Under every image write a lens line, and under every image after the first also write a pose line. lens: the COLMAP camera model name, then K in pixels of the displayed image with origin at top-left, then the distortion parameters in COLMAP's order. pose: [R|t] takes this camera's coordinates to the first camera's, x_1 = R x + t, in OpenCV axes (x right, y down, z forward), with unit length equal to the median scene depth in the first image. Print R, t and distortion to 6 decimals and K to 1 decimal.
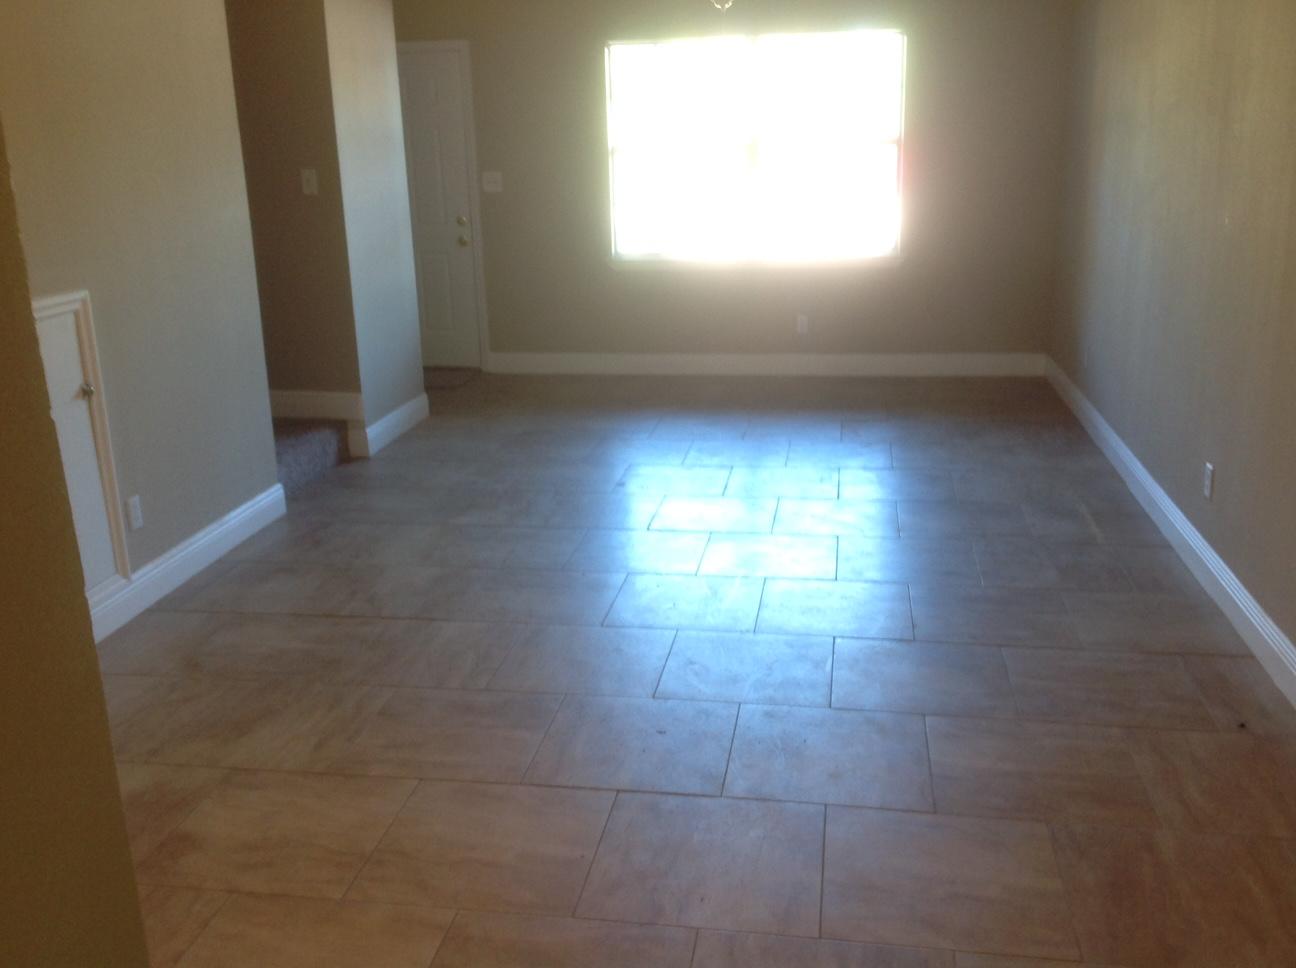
lens RADIAL K [[1211.0, 0, 652.7], [0, 1211.0, 491.1], [0, 0, 1]] dist [0.133406, -0.252202]
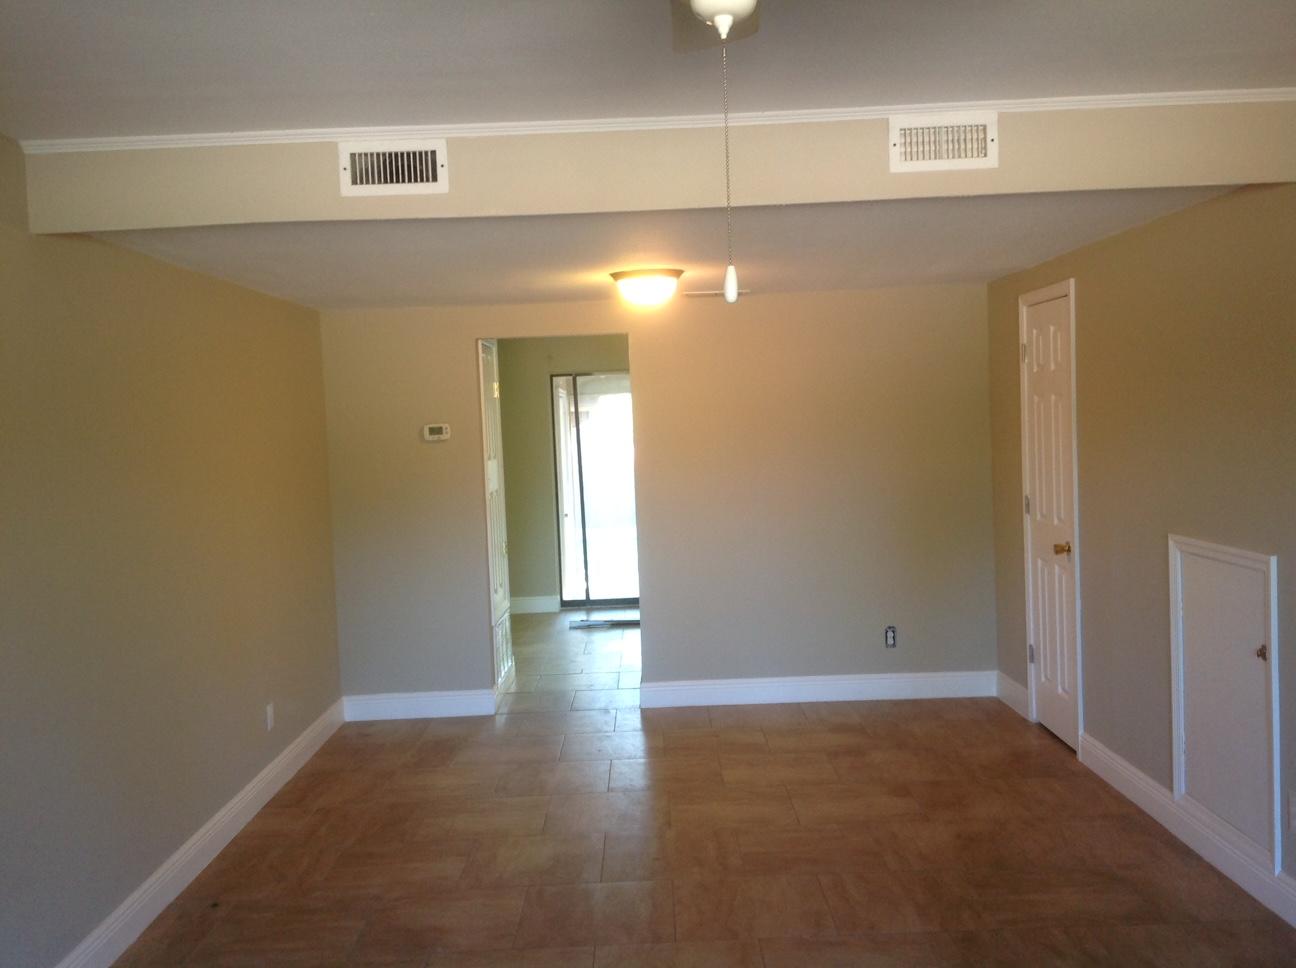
lens RADIAL K [[1211.0, 0, 652.7], [0, 1211.0, 491.1], [0, 0, 1]] dist [0.133406, -0.252202]
pose [[-0.983634, 0.075696, -0.163506, 0.196723], [0.014502, 0.937785, 0.346912, -0.638399], [0.179593, 0.338864, -0.923536, 2.055931]]
